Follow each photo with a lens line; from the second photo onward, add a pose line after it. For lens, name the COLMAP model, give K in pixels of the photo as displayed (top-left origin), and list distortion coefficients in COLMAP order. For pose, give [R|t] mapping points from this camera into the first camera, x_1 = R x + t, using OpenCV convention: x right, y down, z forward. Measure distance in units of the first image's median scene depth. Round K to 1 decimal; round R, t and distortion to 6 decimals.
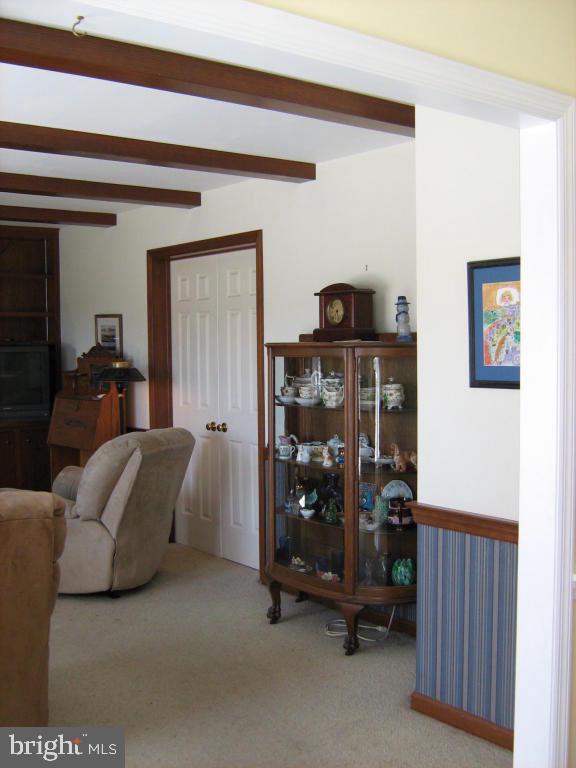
lens RADIAL K [[873.0, 0, 288.1], [0, 873.0, 379.5], [0, 0, 1]] dist [-0.109306, 0.000000]
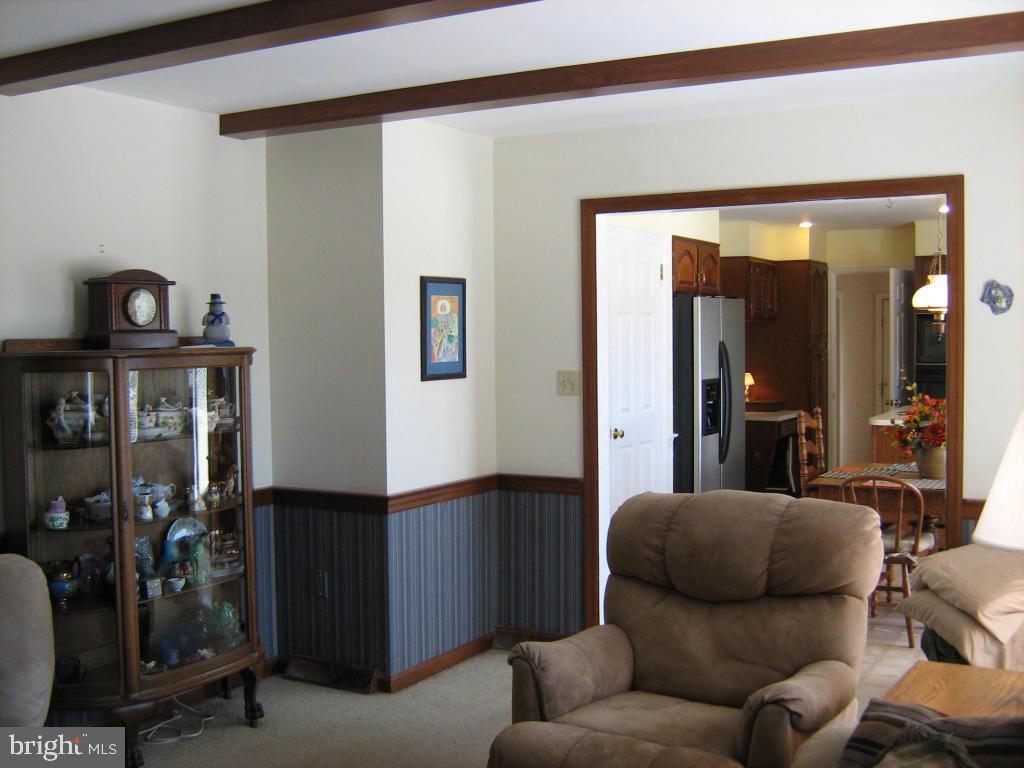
lens RADIAL K [[1164.1, 0, 511.6], [0, 1164.1, 385.9], [0, 0, 1]] dist [-0.109306, 0.000000]
pose [[-0.367137, -0.023749, 0.929864, -1.335485], [0.062274, 0.996804, 0.050046, -0.057845], [-0.928080, 0.076280, -0.364485, 1.491463]]
